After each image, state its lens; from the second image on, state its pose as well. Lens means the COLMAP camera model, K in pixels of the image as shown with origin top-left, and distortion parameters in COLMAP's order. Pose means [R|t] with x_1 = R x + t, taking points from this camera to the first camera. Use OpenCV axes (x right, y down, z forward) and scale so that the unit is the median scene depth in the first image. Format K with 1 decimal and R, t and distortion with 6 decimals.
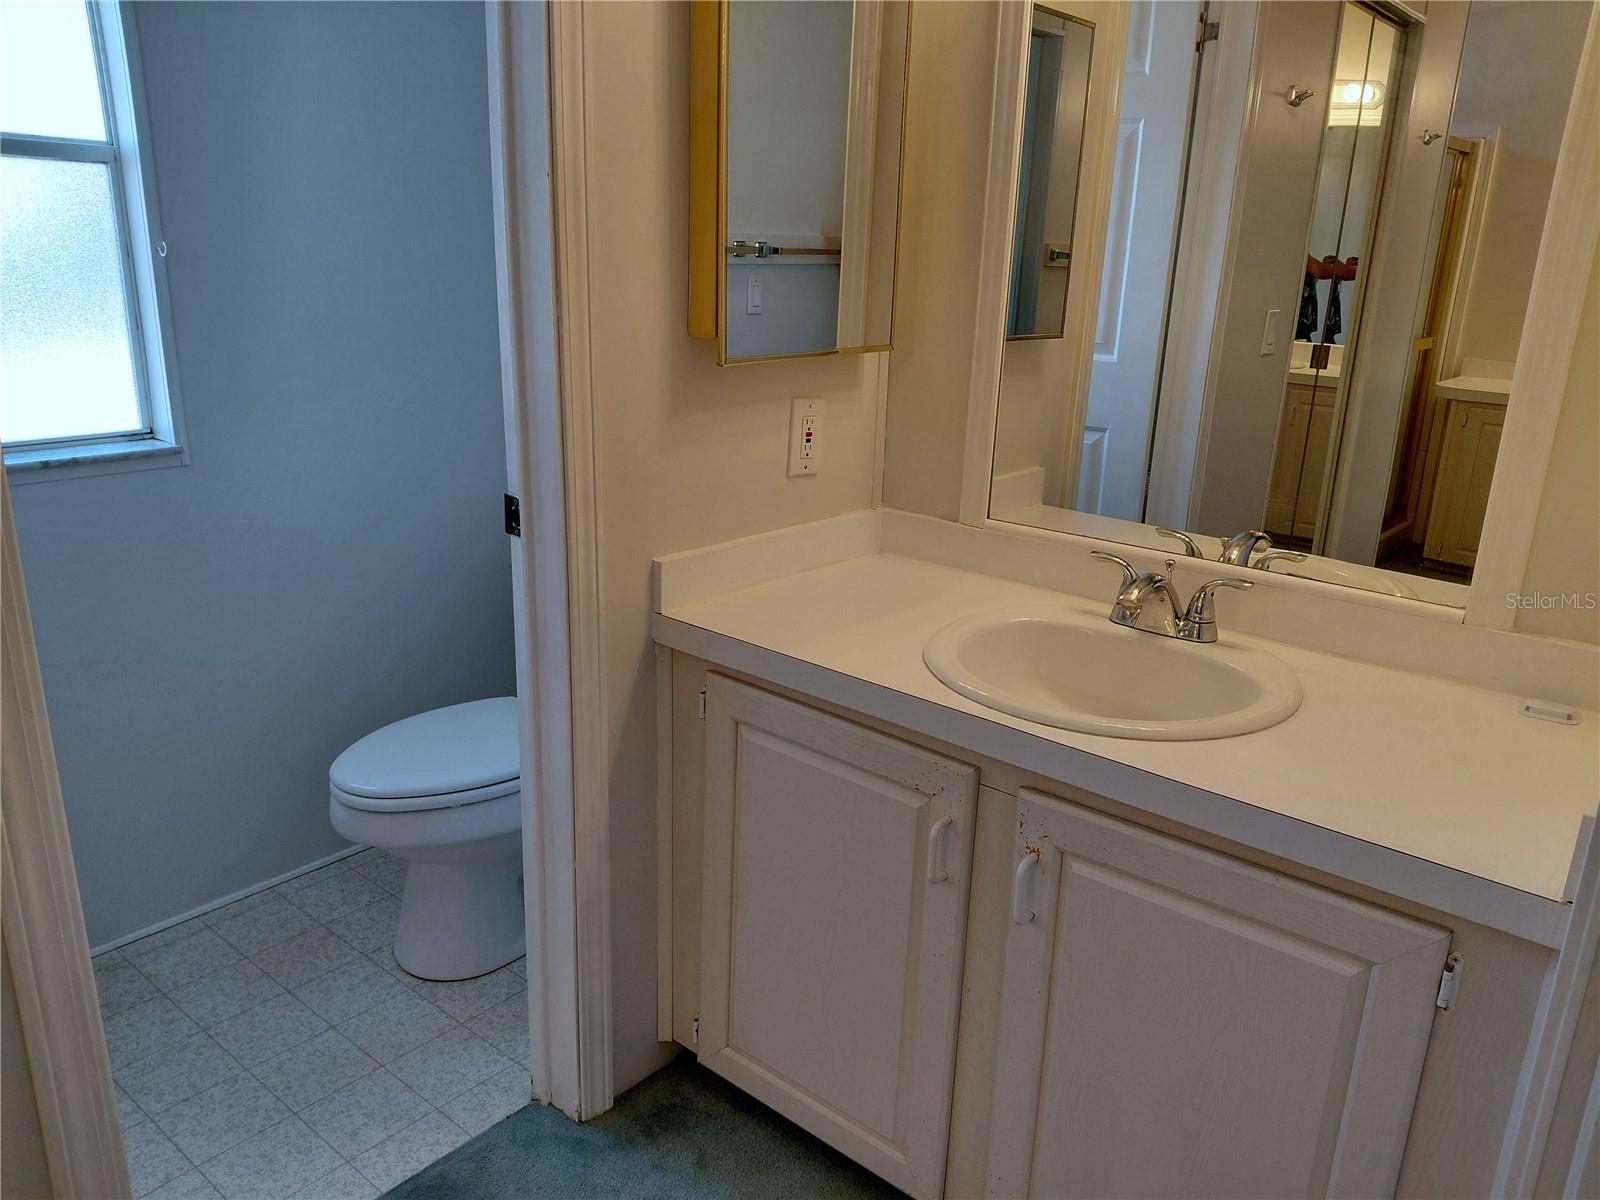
lens RADIAL K [[1190.7, 0, 800.0], [0, 1190.7, 600.0], [0, 0, 1]] dist [0.073601, -0.118310]
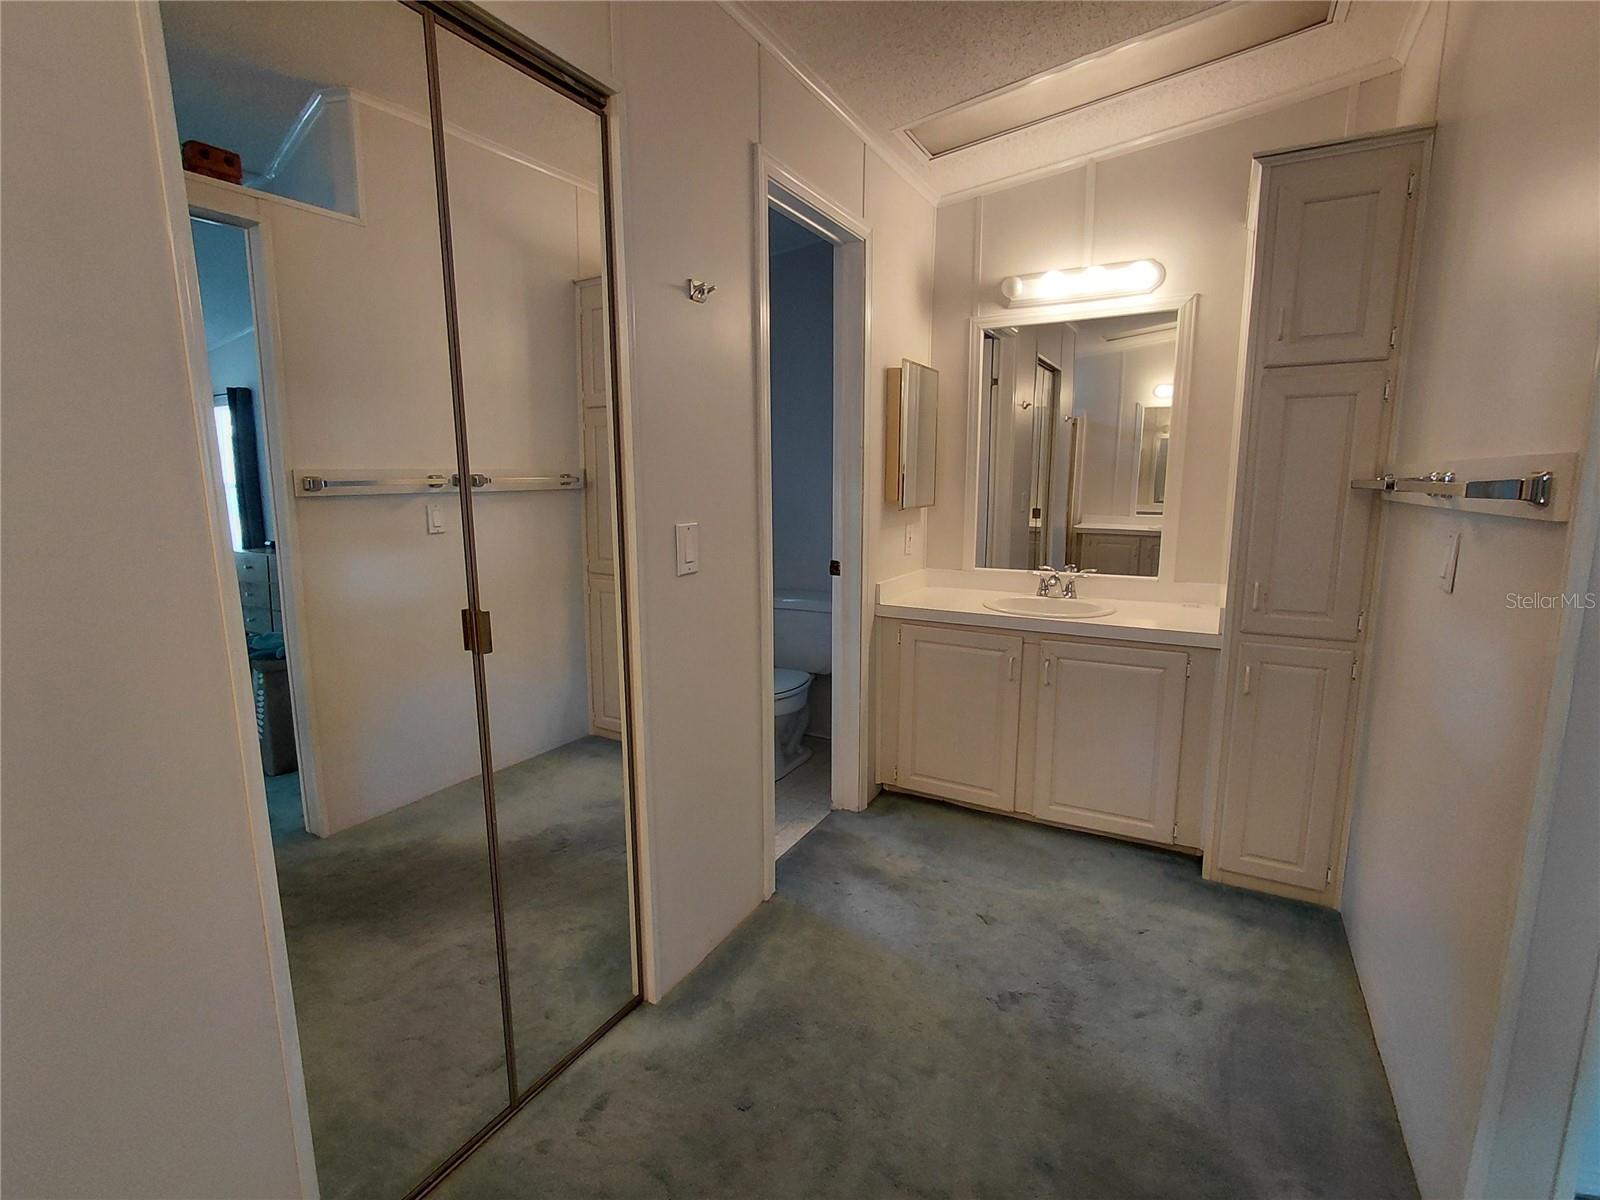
lens RADIAL K [[761.4, 0, 800.0], [0, 761.4, 600.0], [0, 0, 1]] dist [-0.000760, -0.000042]
pose [[0.978787, -0.064721, 0.194389, -0.602574], [0.088712, 0.989119, -0.117361, 0.180753], [-0.184678, 0.132116, 0.973879, -0.587068]]
